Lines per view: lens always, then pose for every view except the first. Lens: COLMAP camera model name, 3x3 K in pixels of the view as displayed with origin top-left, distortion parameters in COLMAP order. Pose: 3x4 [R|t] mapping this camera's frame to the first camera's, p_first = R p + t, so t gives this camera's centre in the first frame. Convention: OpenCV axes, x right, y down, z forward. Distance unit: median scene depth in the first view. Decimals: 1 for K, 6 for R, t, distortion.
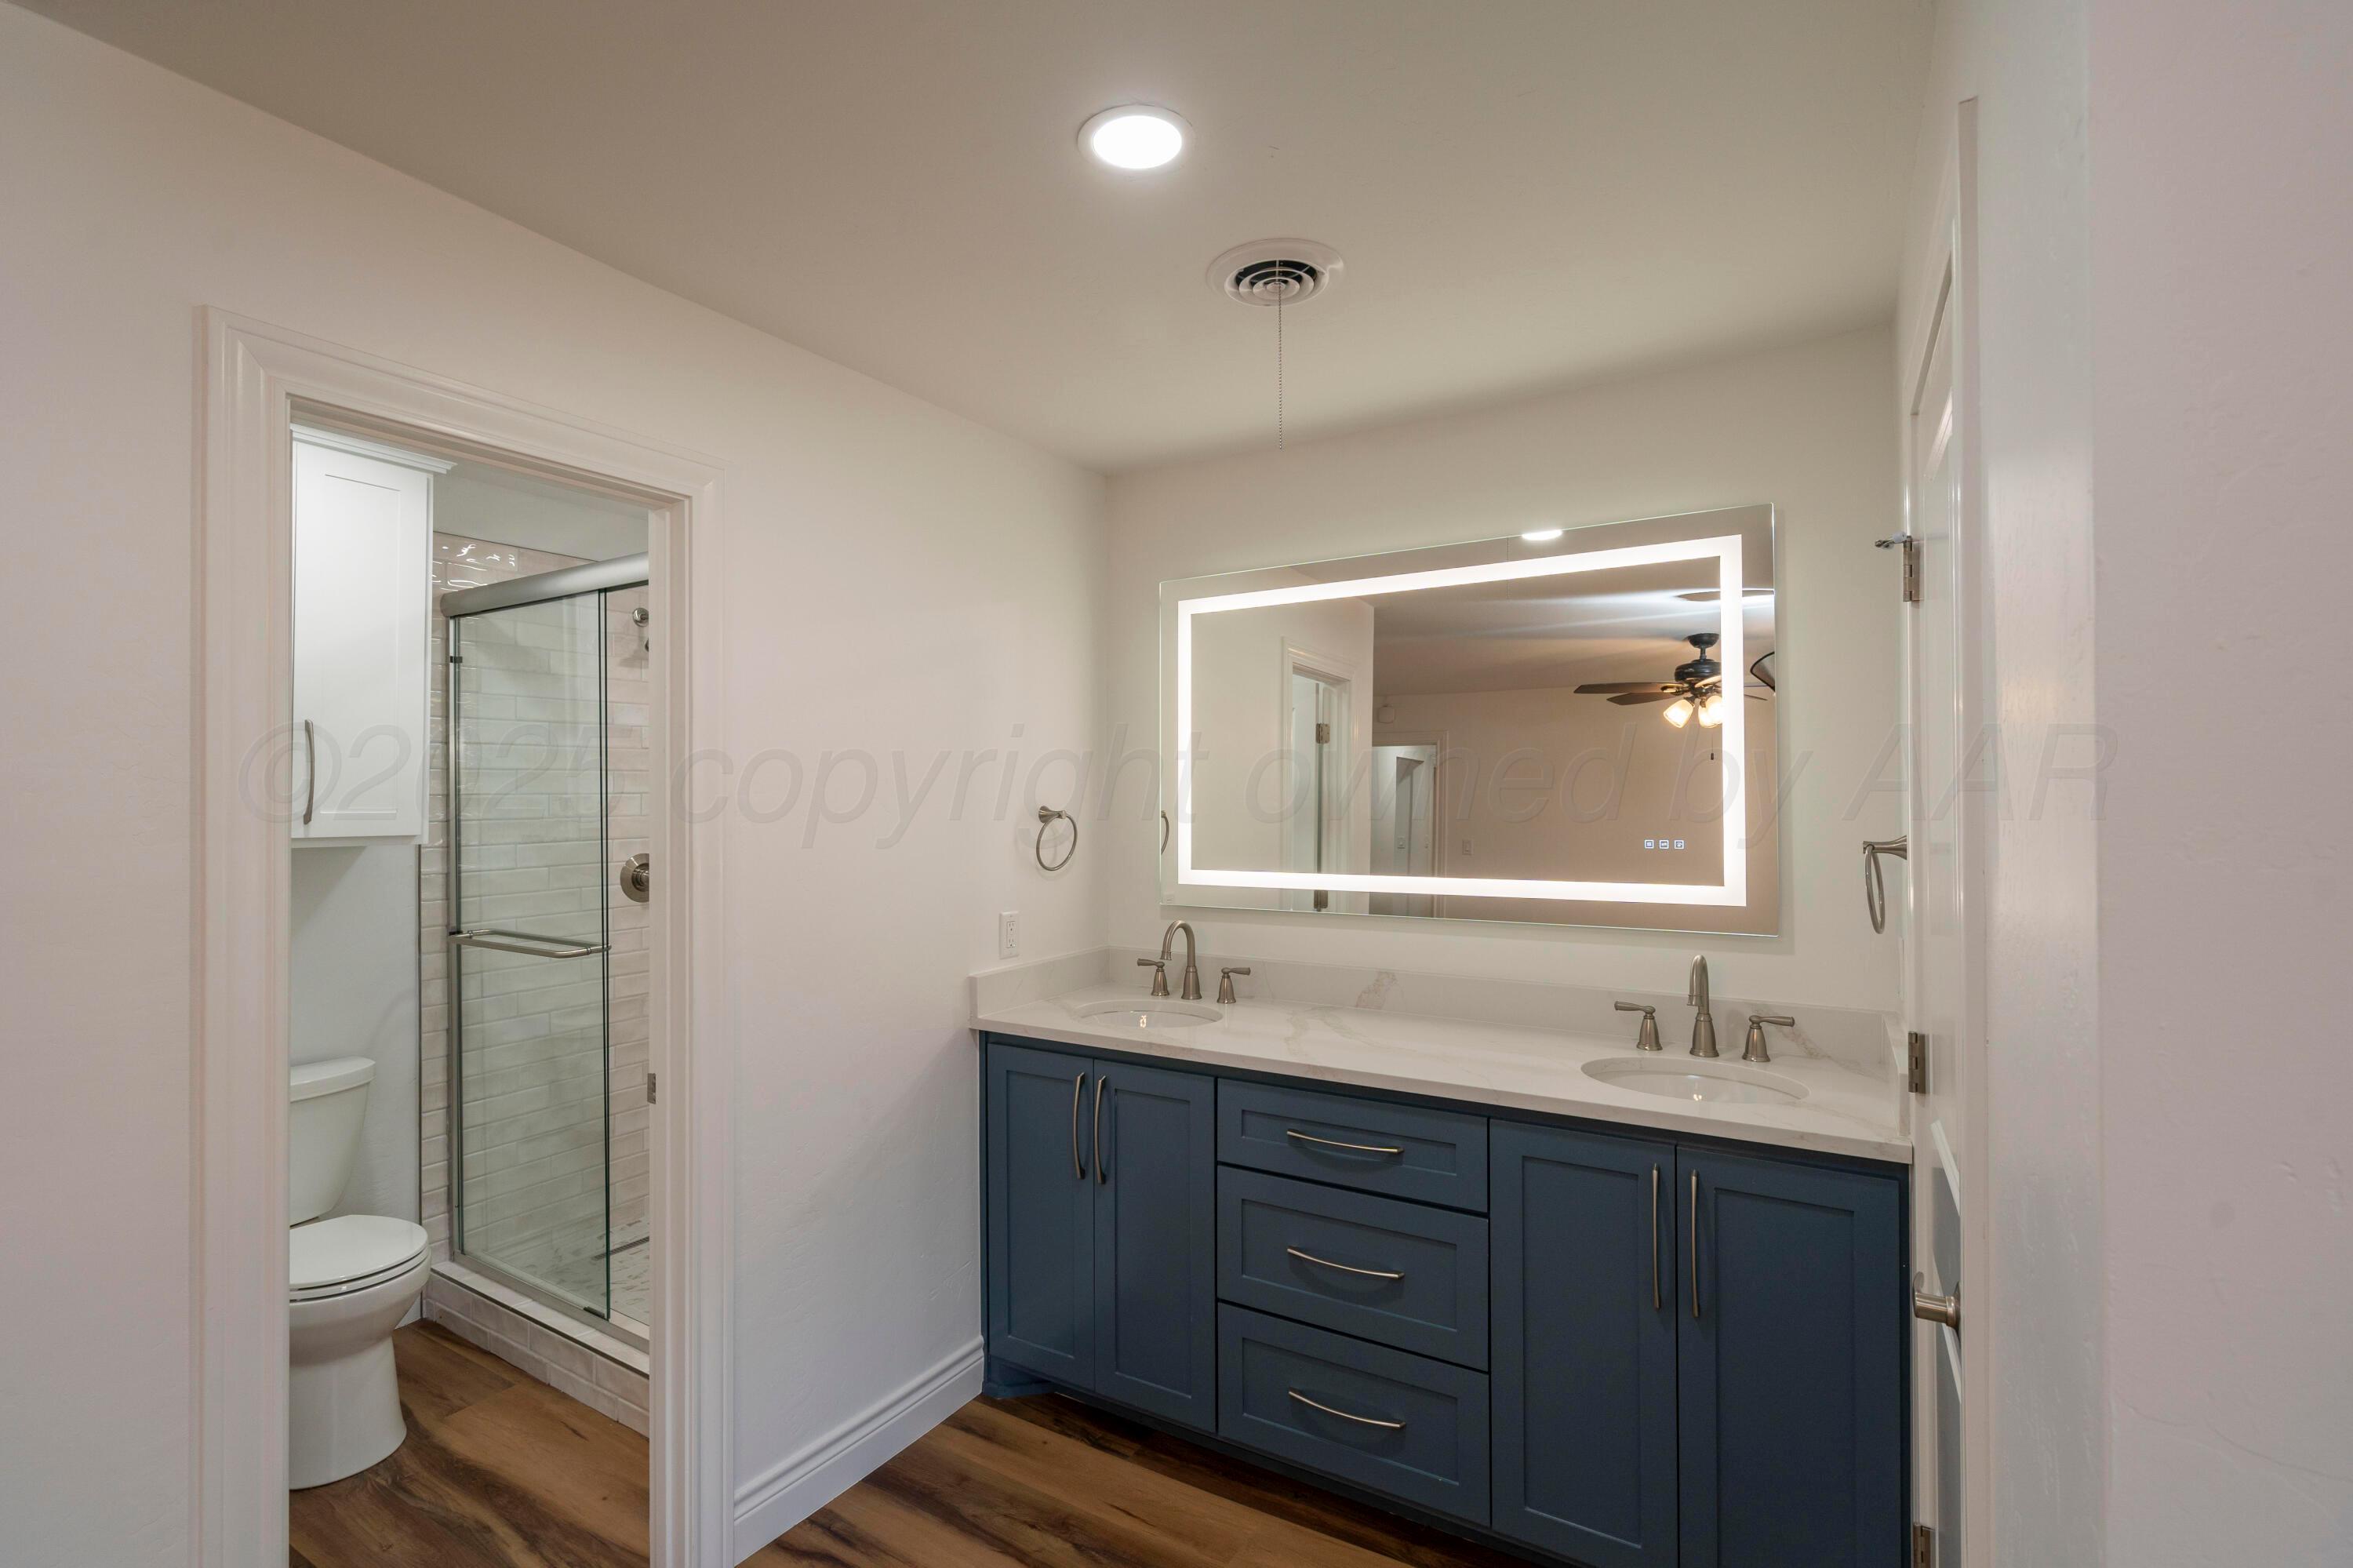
lens RADIAL K [[1071.5, 0, 1174.4], [0, 1071.5, 782.5], [0, 0, 1]] dist [-0.000746, -0.000466]
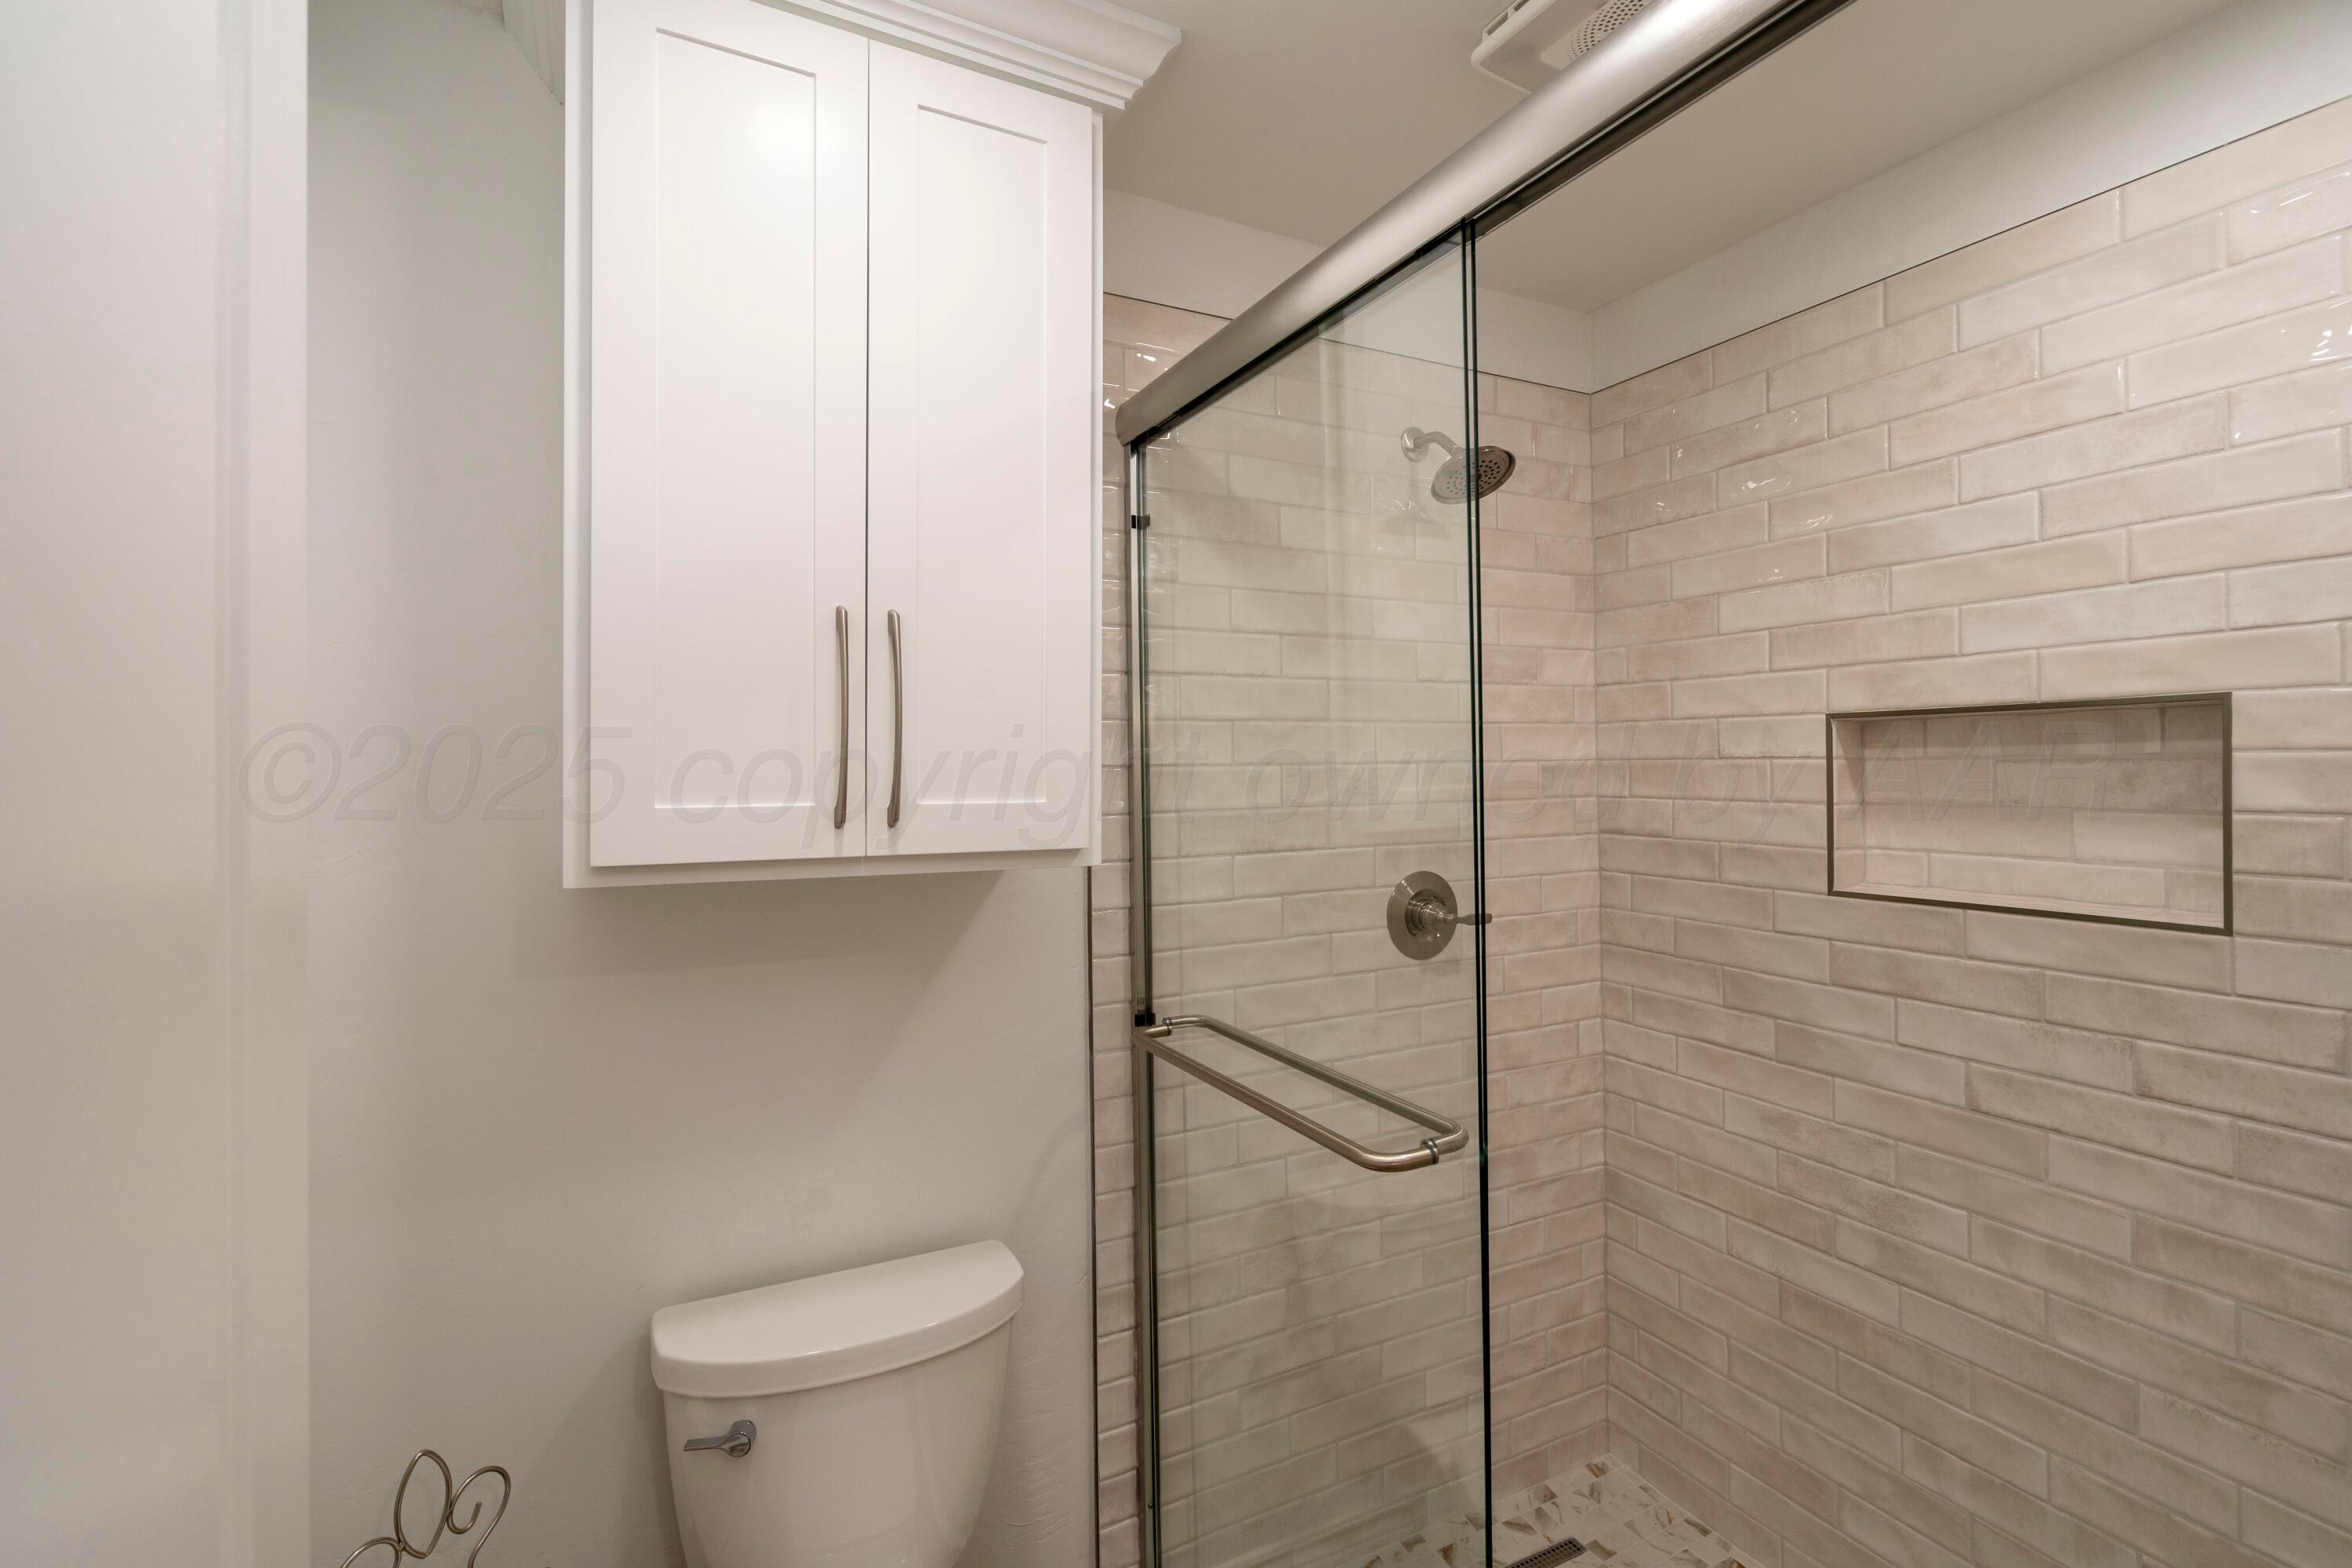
lens RADIAL K [[1071.1, 0, 1178.3], [0, 1071.1, 773.5], [0, 0, 1]] dist [-0.000746, -0.000466]
pose [[0.858789, 0.001904, -0.512326, -0.375830], [0.008703, 0.999795, 0.018304, 0.005633], [0.512256, -0.020178, 0.858596, 0.540316]]
